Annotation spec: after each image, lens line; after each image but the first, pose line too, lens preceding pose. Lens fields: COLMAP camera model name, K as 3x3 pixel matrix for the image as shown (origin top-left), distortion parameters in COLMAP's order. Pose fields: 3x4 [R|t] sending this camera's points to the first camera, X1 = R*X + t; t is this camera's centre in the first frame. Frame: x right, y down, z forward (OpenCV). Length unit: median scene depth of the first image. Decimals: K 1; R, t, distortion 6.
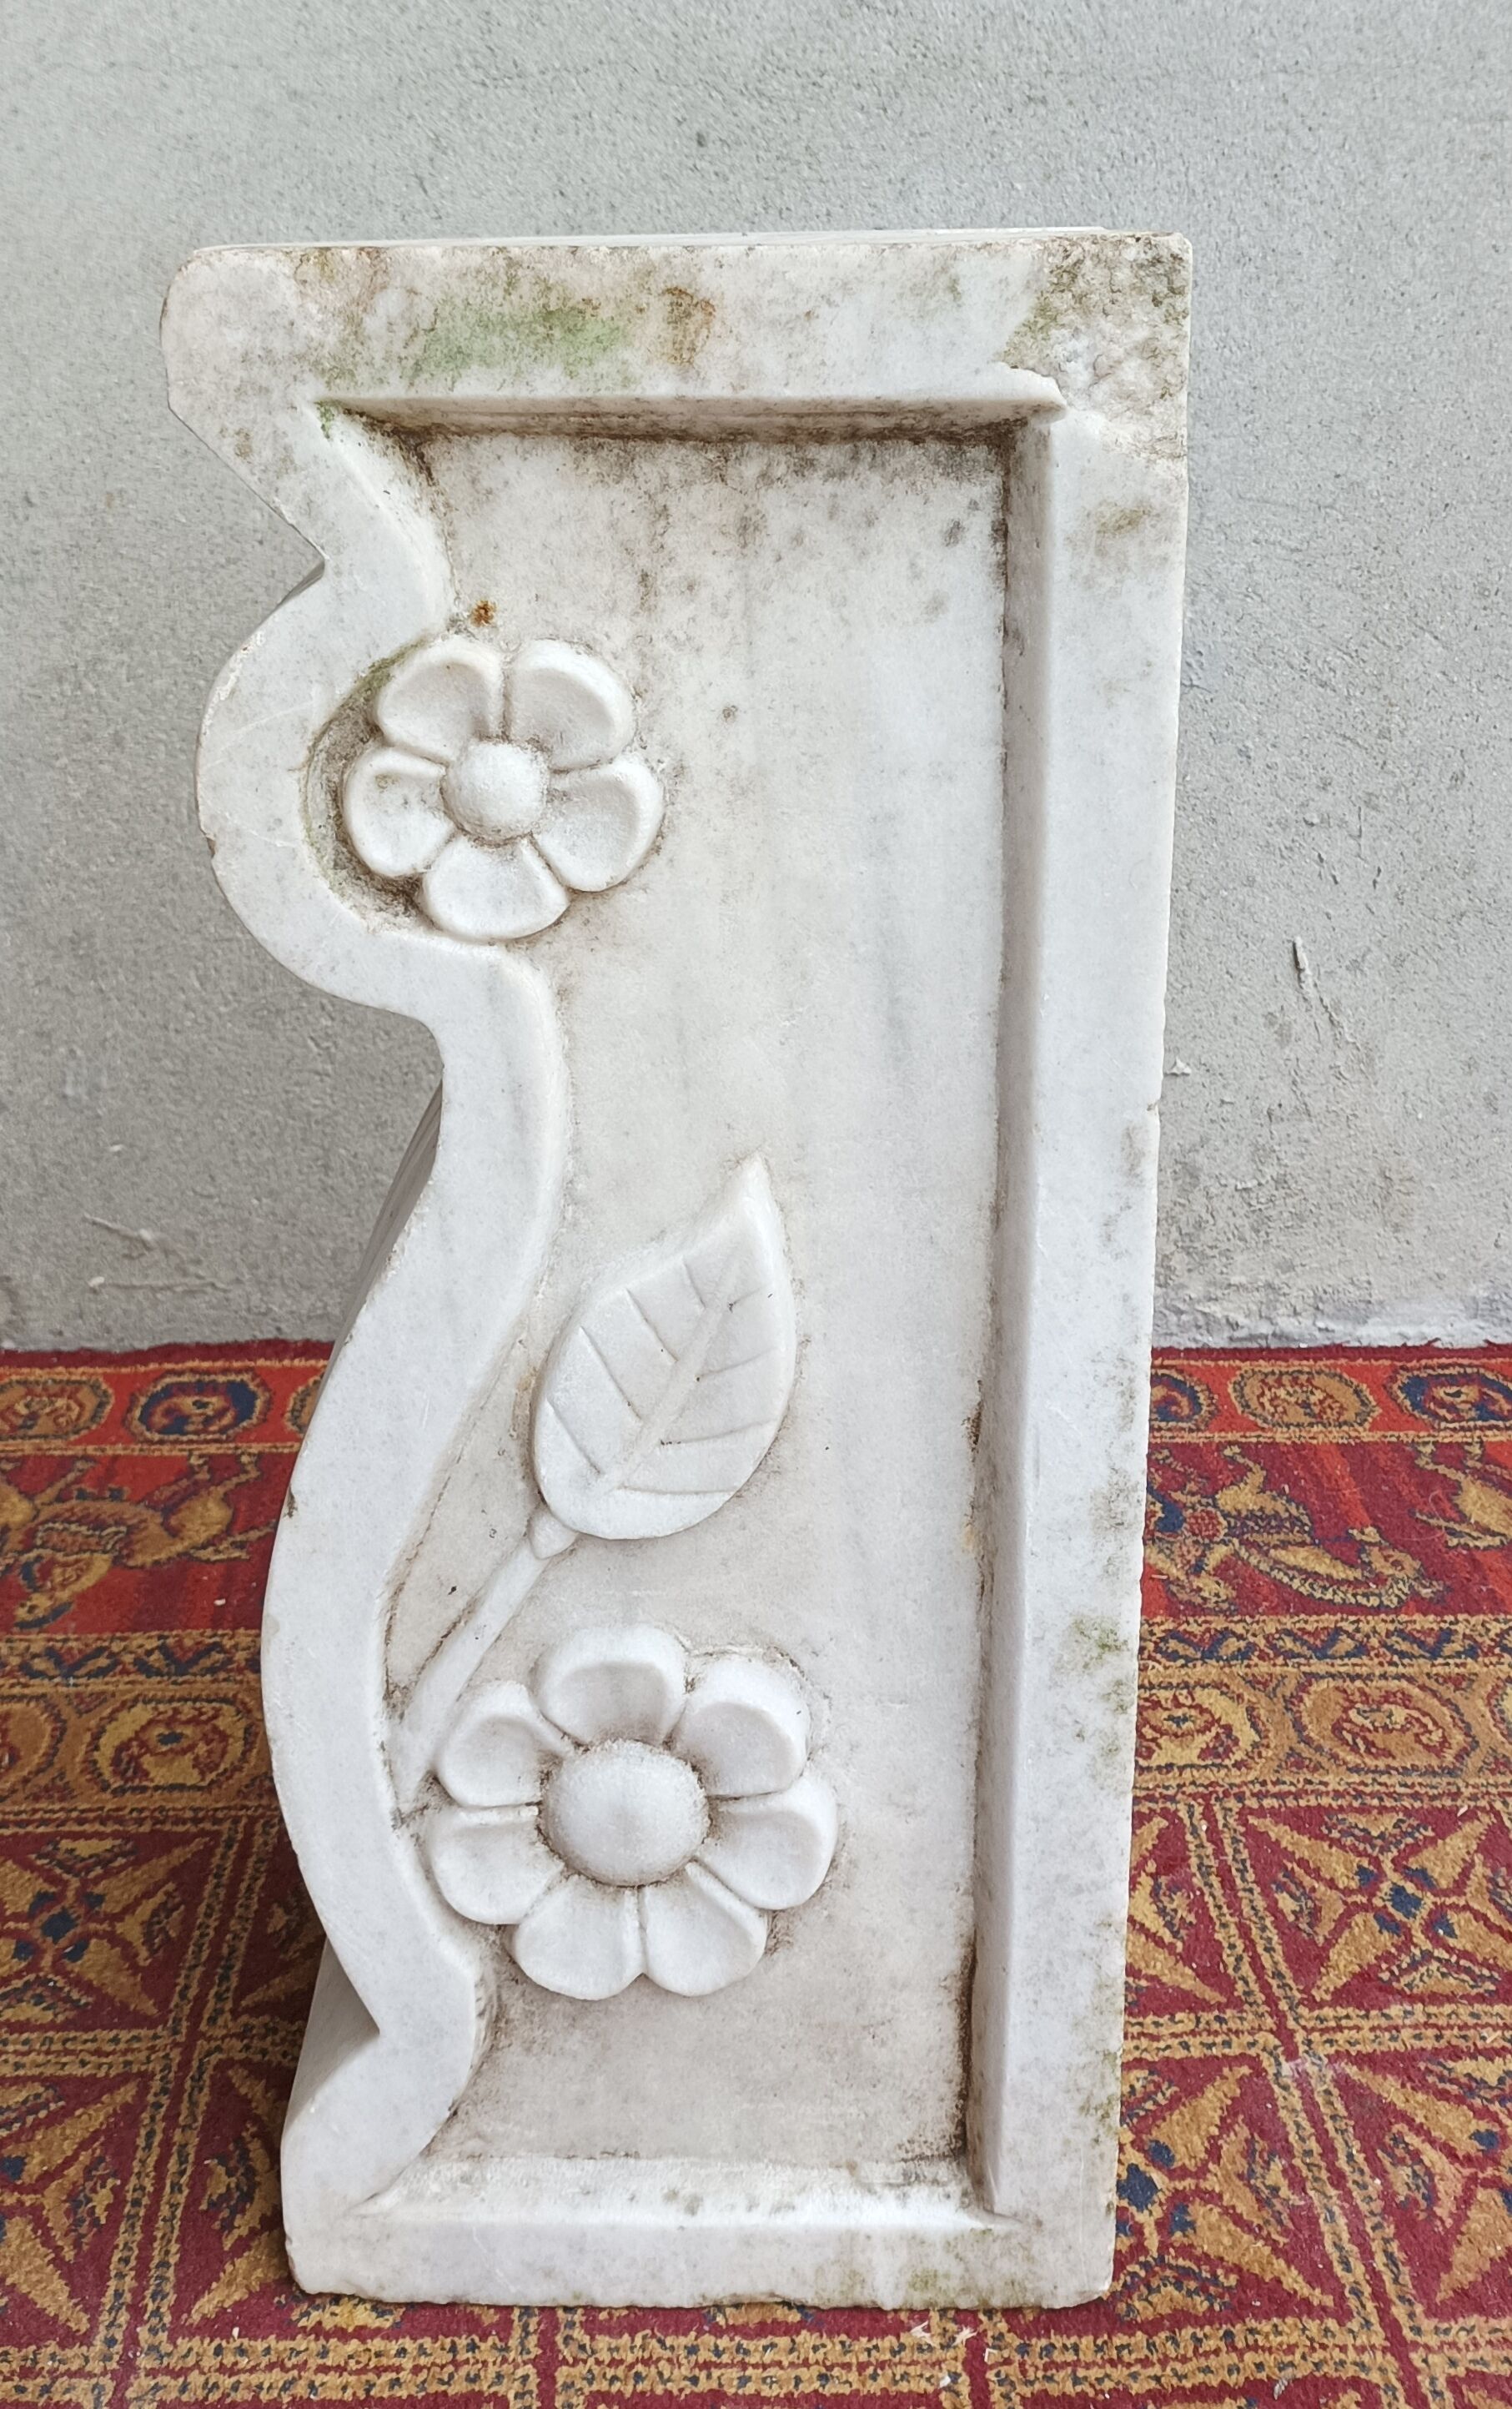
lens RADIAL K [[2503.3, 0, 719.2], [0, 2503.3, 934.8], [0, 0, 1]] dist [0.031627, -0.052055]
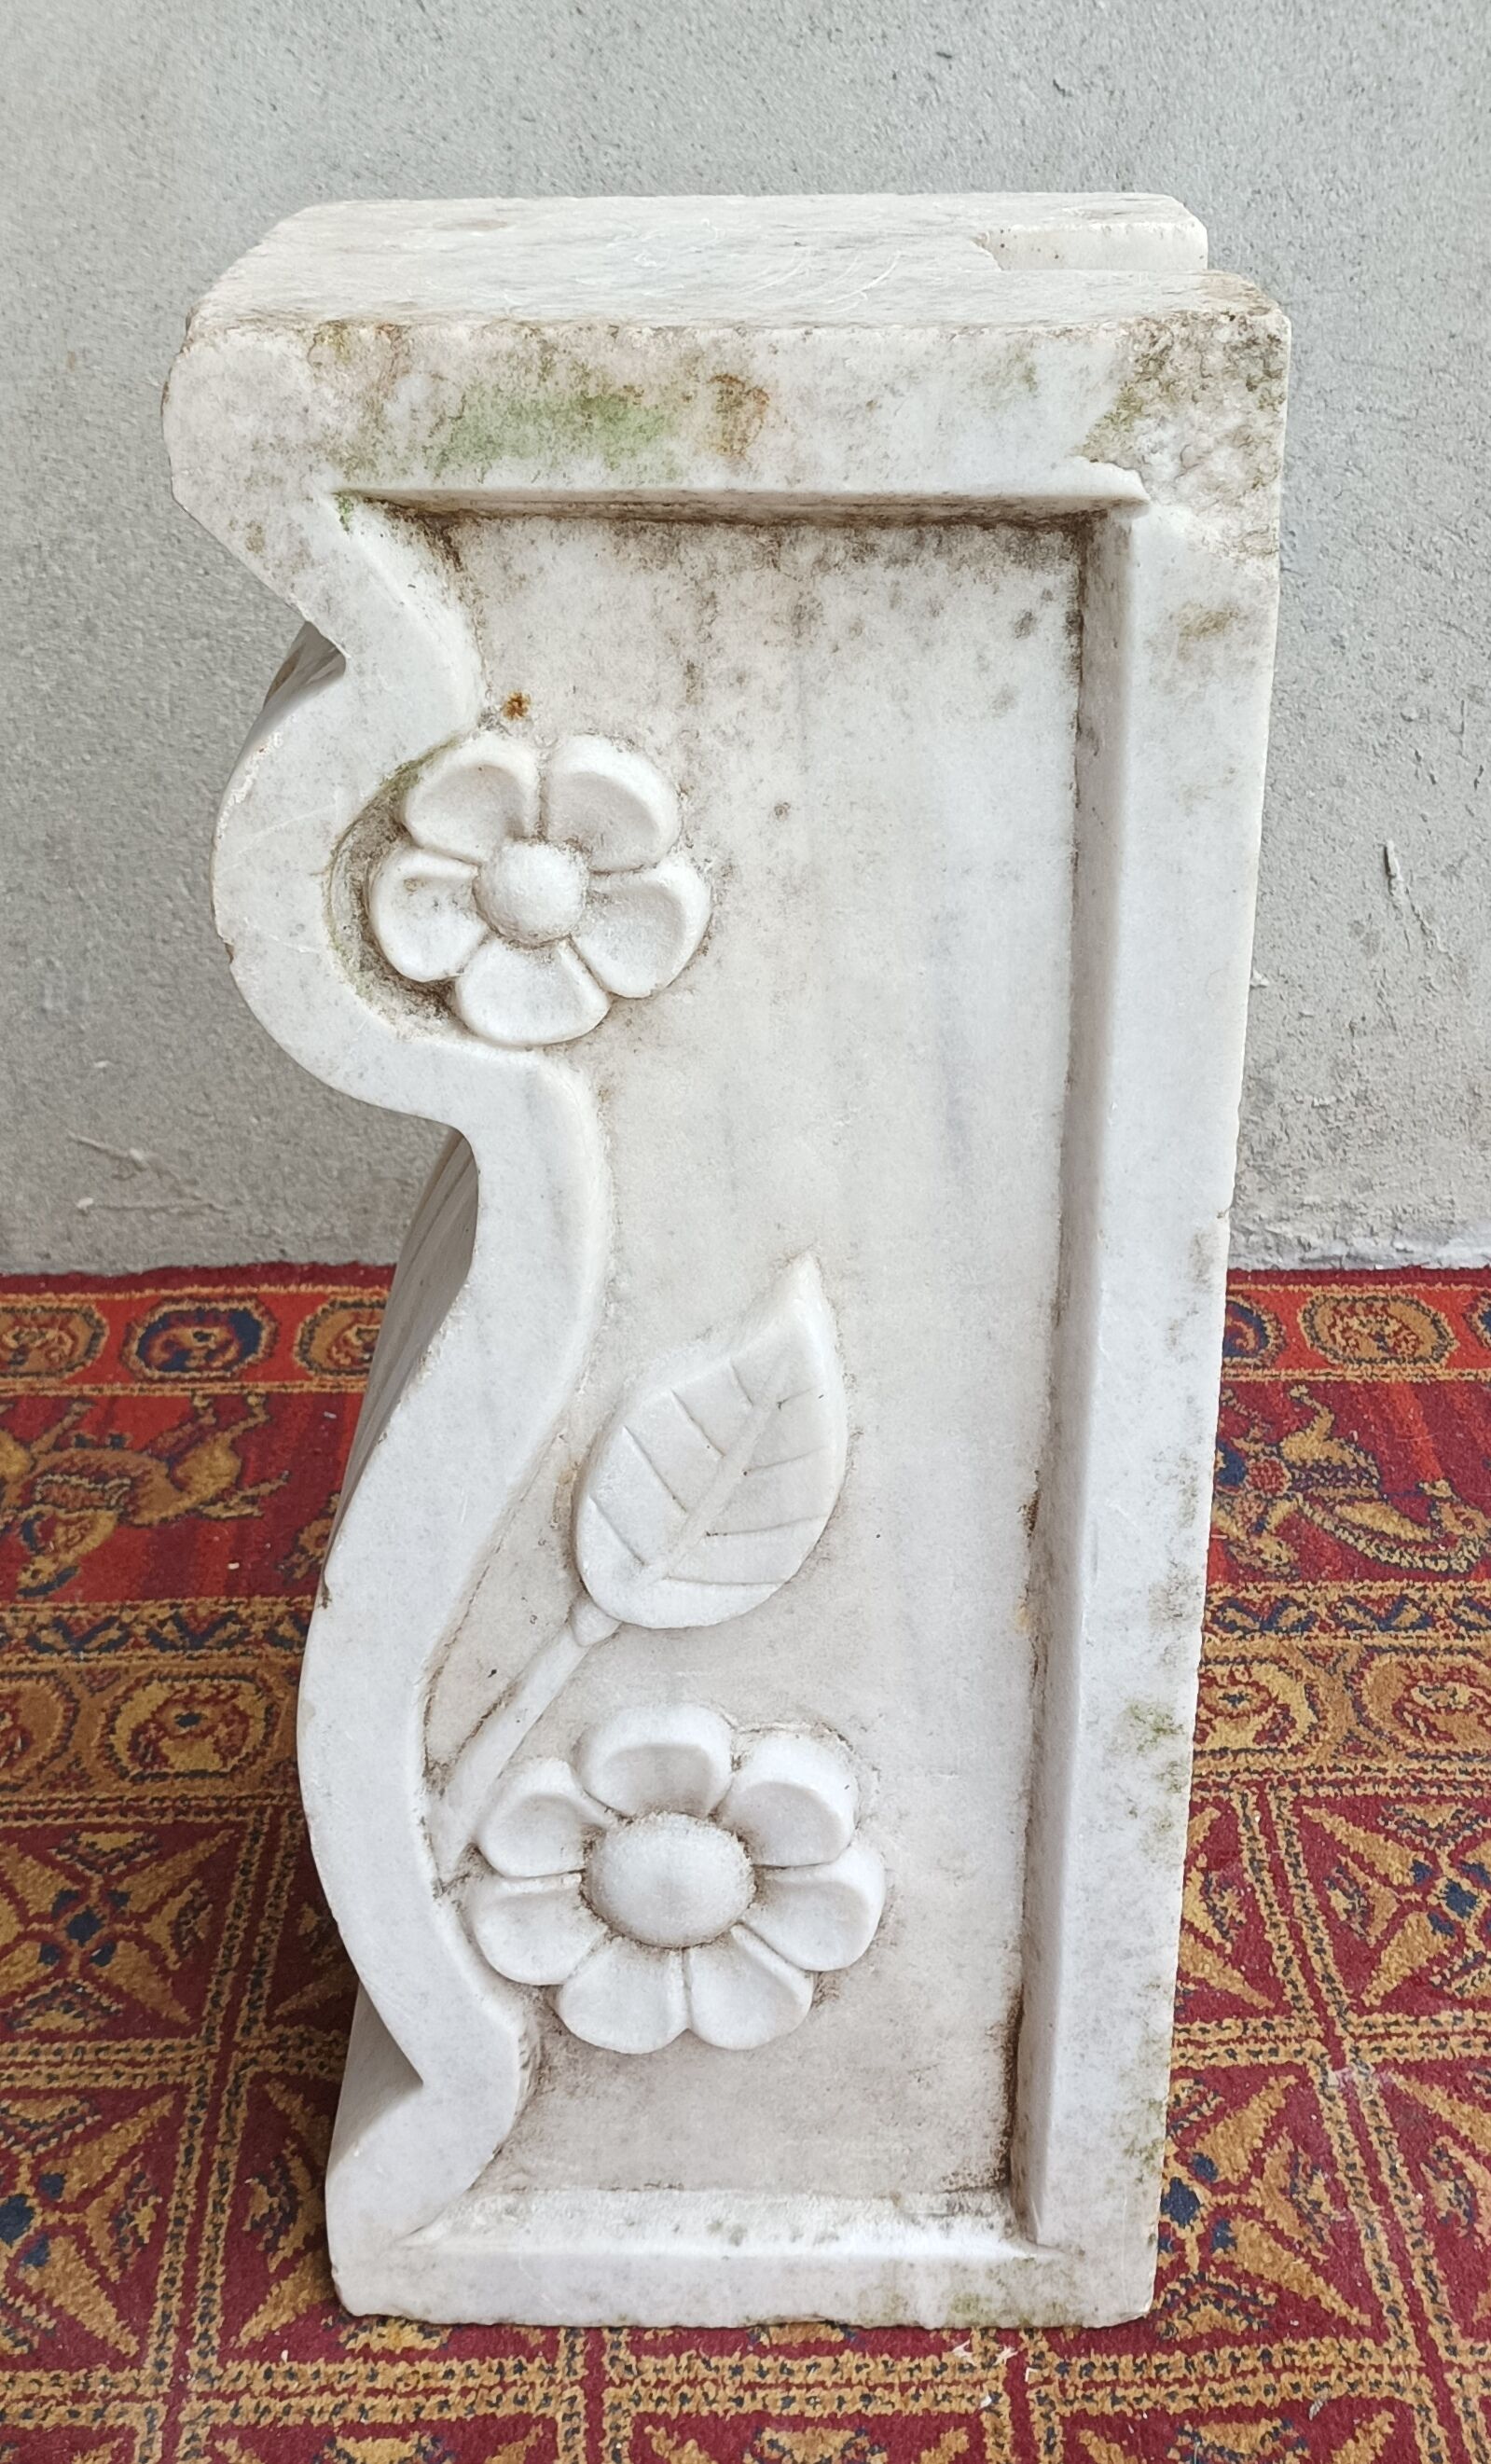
lens RADIAL K [[2820.6, 0, 772.1], [0, 2820.6, 1034.2], [0, 0, 1]] dist [0.036853, -0.057774]
pose [[0.999939, 0.000875, 0.011040, -0.006485], [-0.002558, 0.988164, 0.153379, -0.098162], [-0.010775, -0.153398, 0.988106, -0.030462]]
